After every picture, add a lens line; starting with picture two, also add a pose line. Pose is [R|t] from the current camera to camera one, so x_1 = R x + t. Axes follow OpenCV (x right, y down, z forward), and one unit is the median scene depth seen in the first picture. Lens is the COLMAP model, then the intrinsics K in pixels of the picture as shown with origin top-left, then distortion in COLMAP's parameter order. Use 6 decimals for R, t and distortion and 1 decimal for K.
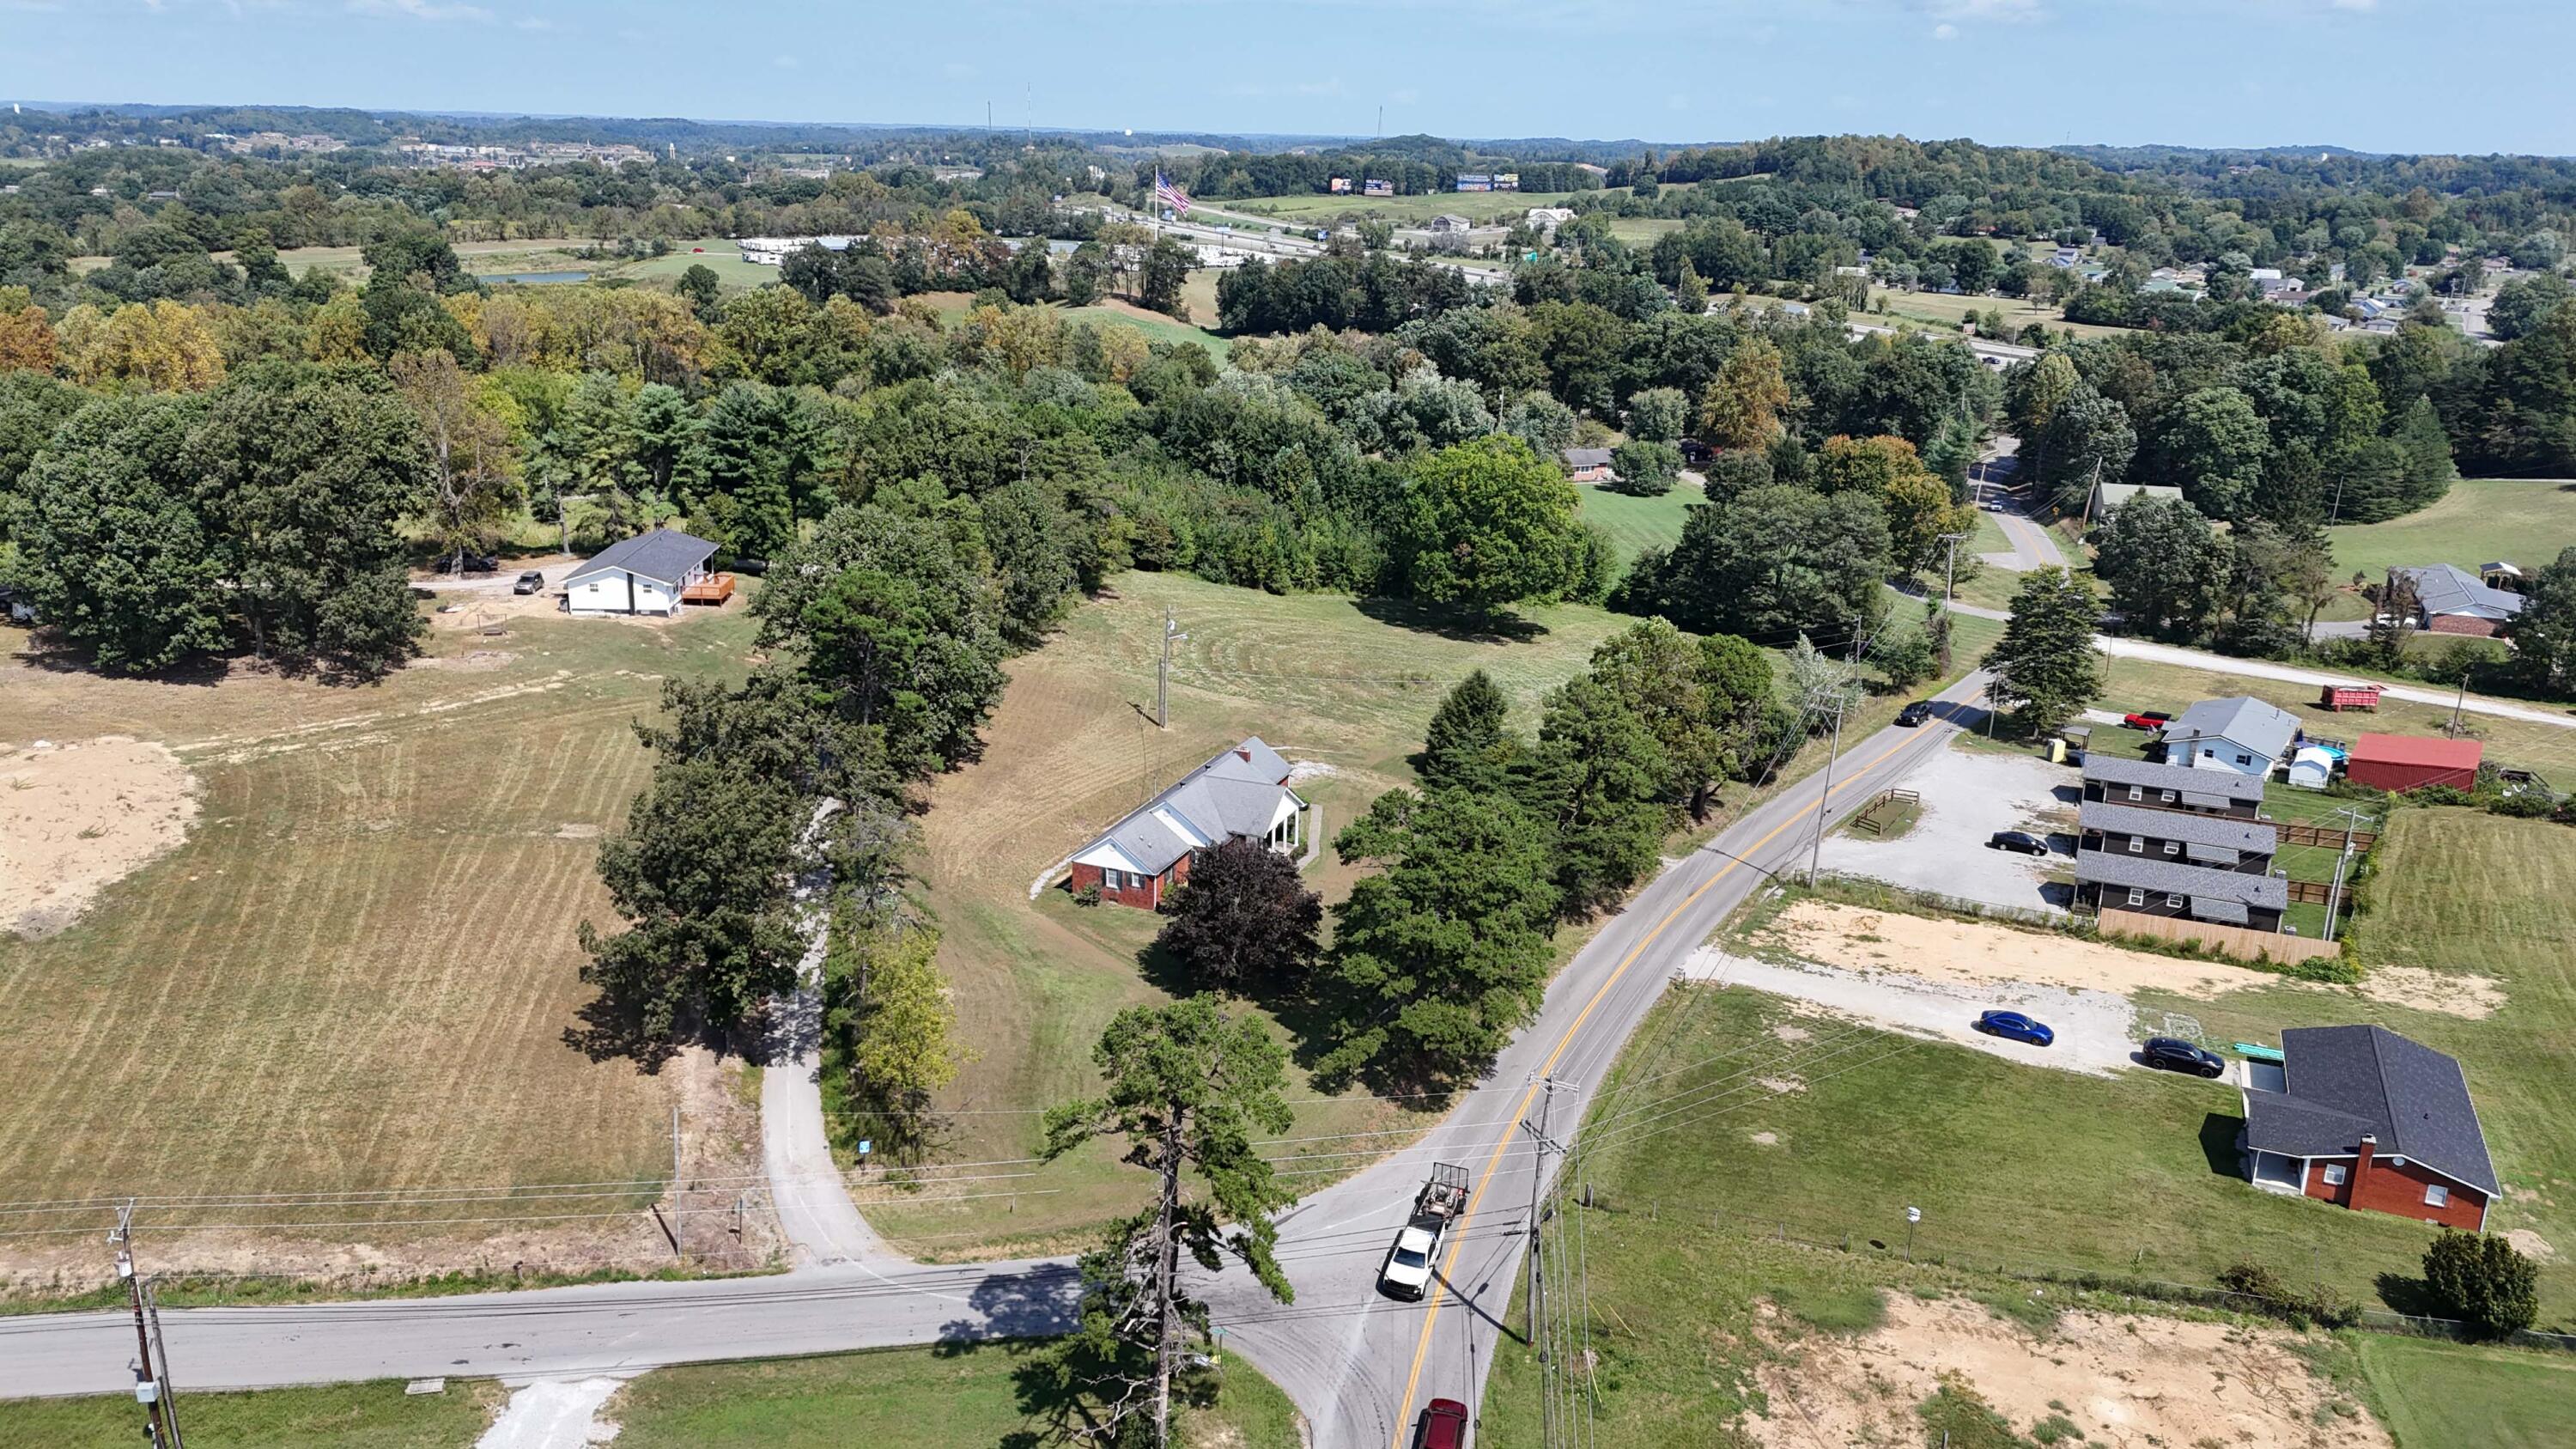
lens RADIAL K [[1874.4, 0, 1282.3], [0, 1874.4, 759.7], [0, 0, 1]] dist [0.069310, -0.069744]
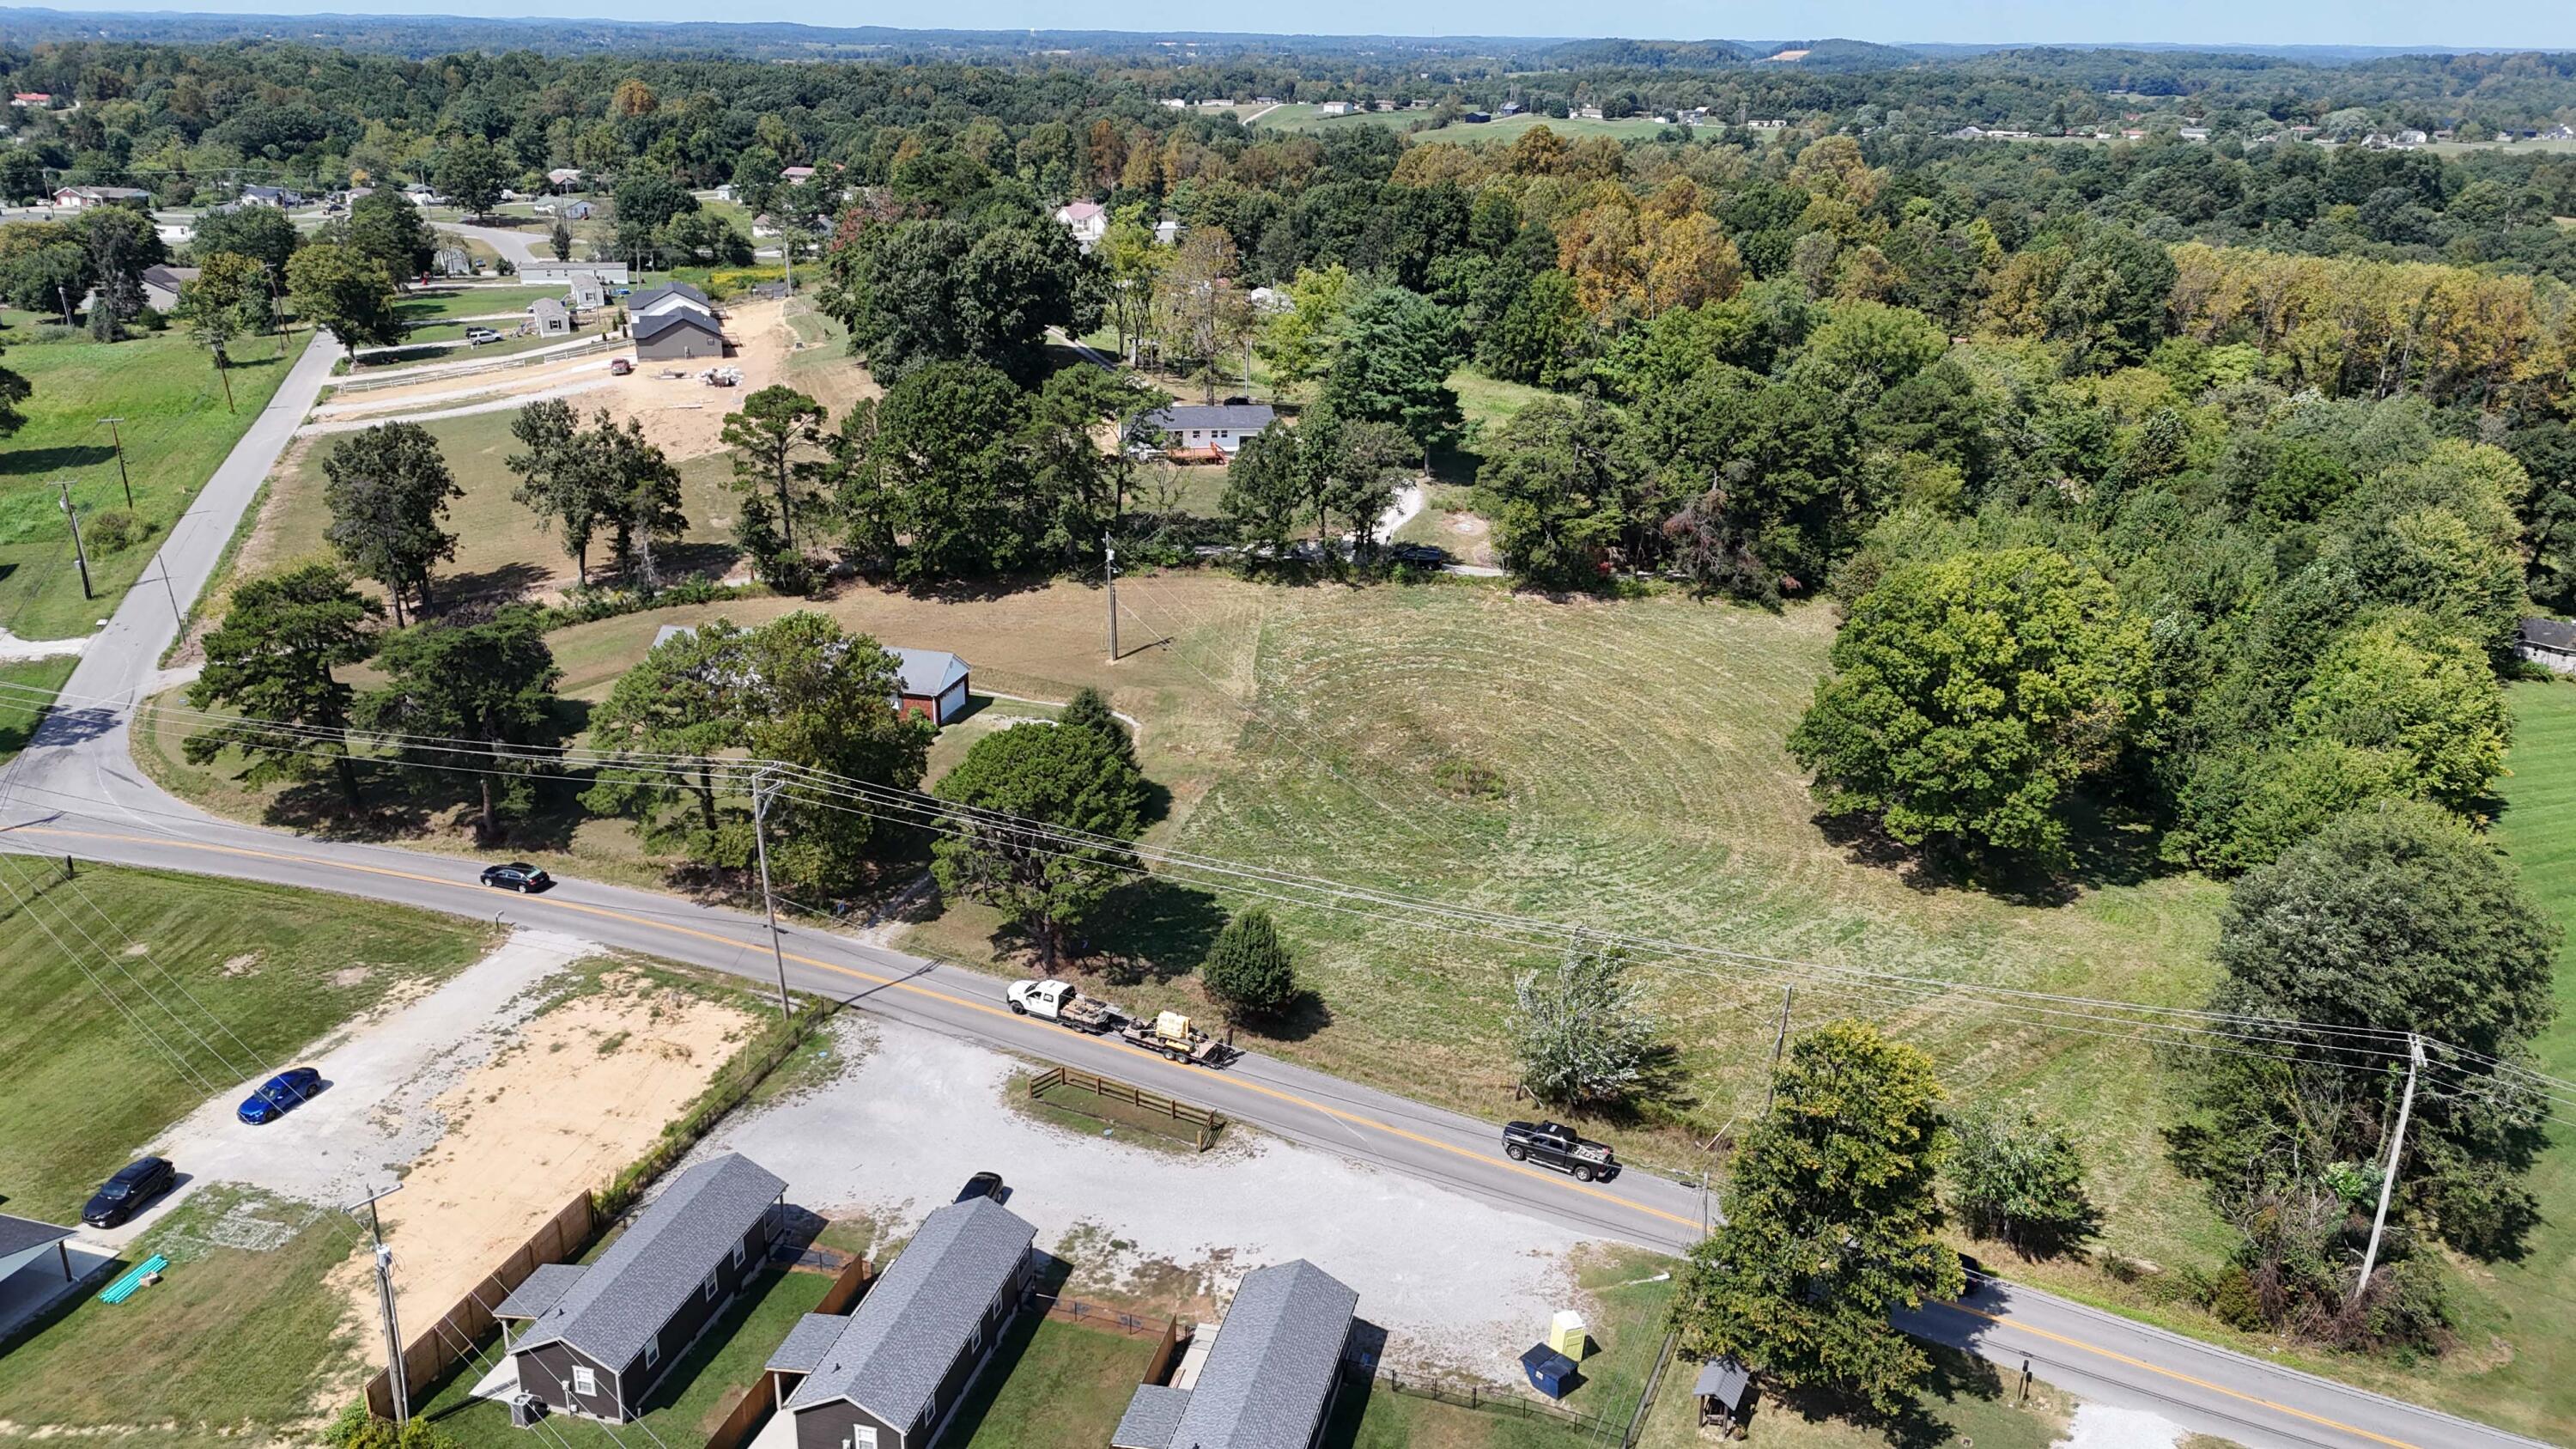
lens RADIAL K [[1874.4, 0, 1297.8], [0, 1874.4, 733.7], [0, 0, 1]] dist [0.069310, -0.069744]
pose [[0.156183, 0.327262, -0.931937, 0.793738], [-0.324326, 0.908193, 0.264571, -0.246286], [0.932963, 0.260930, 0.247984, 0.783427]]
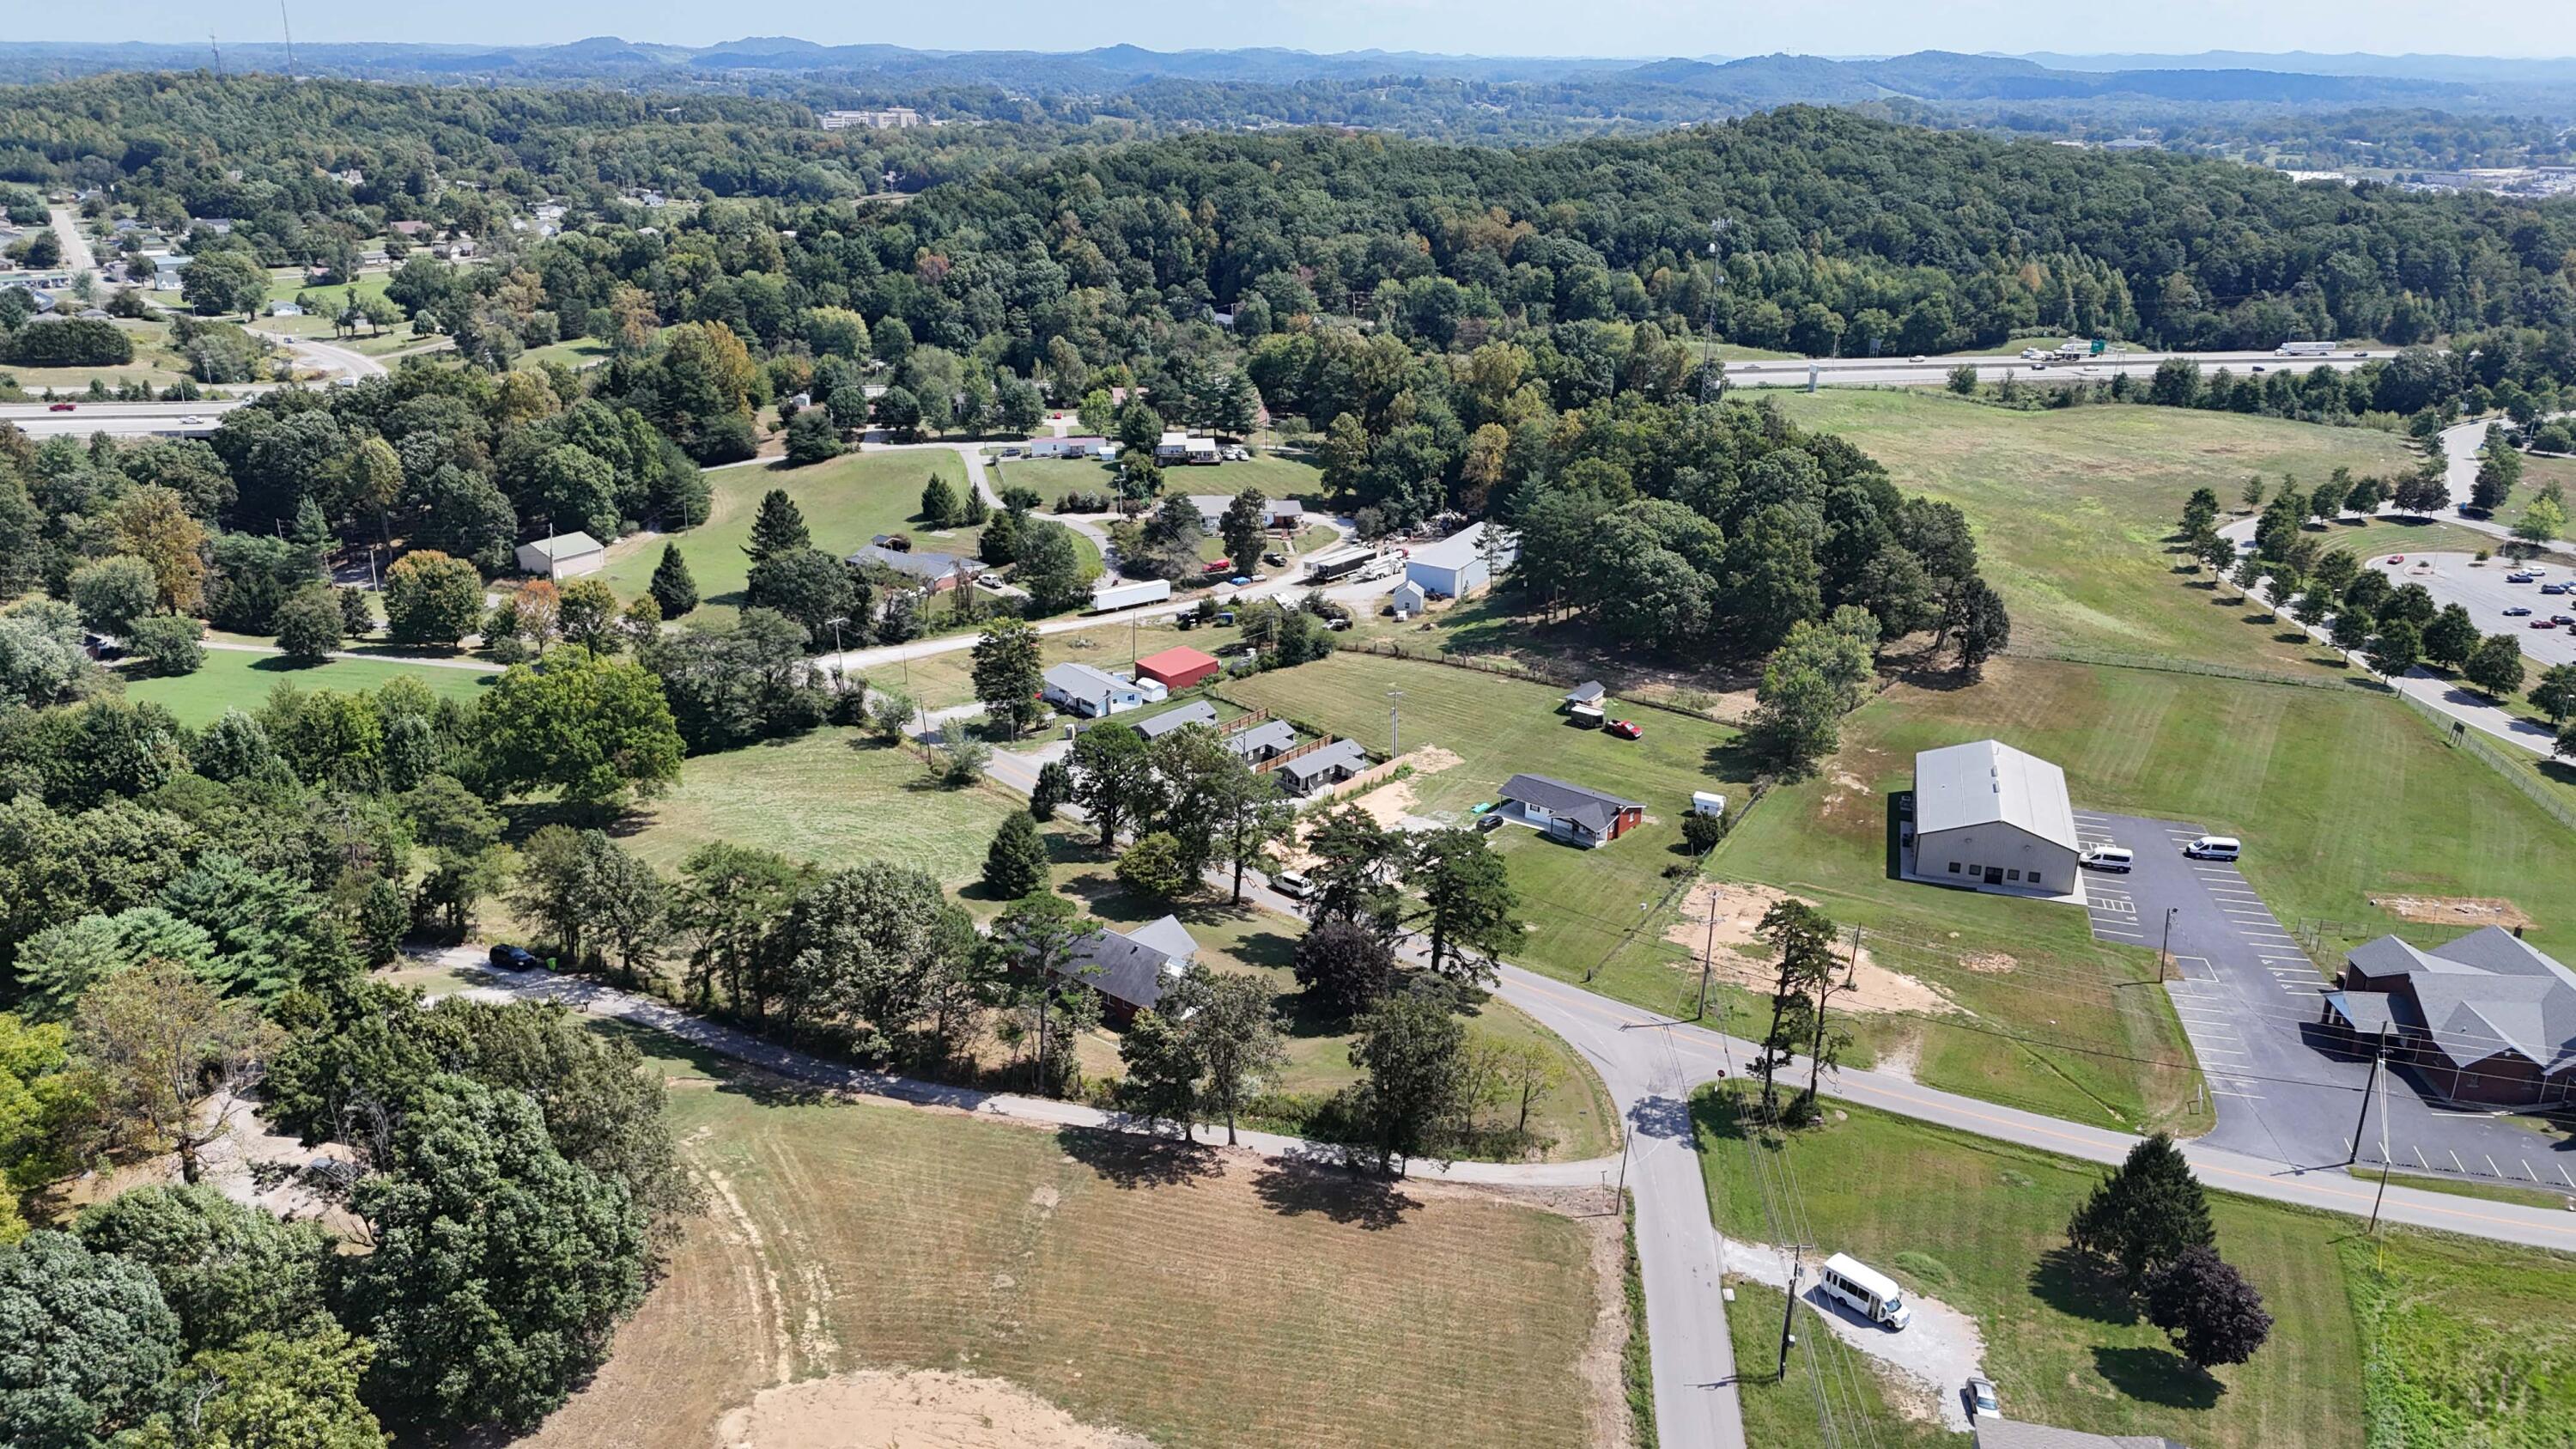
lens RADIAL K [[1874.4, 0, 1289.7], [0, 1874.4, 739.9], [0, 0, 1]] dist [0.069310, -0.069744]
pose [[0.293461, -0.342208, 0.892622, -0.901169], [0.297311, 0.920099, 0.254997, -0.334097], [-0.908563, 0.190555, 0.371755, 0.273365]]
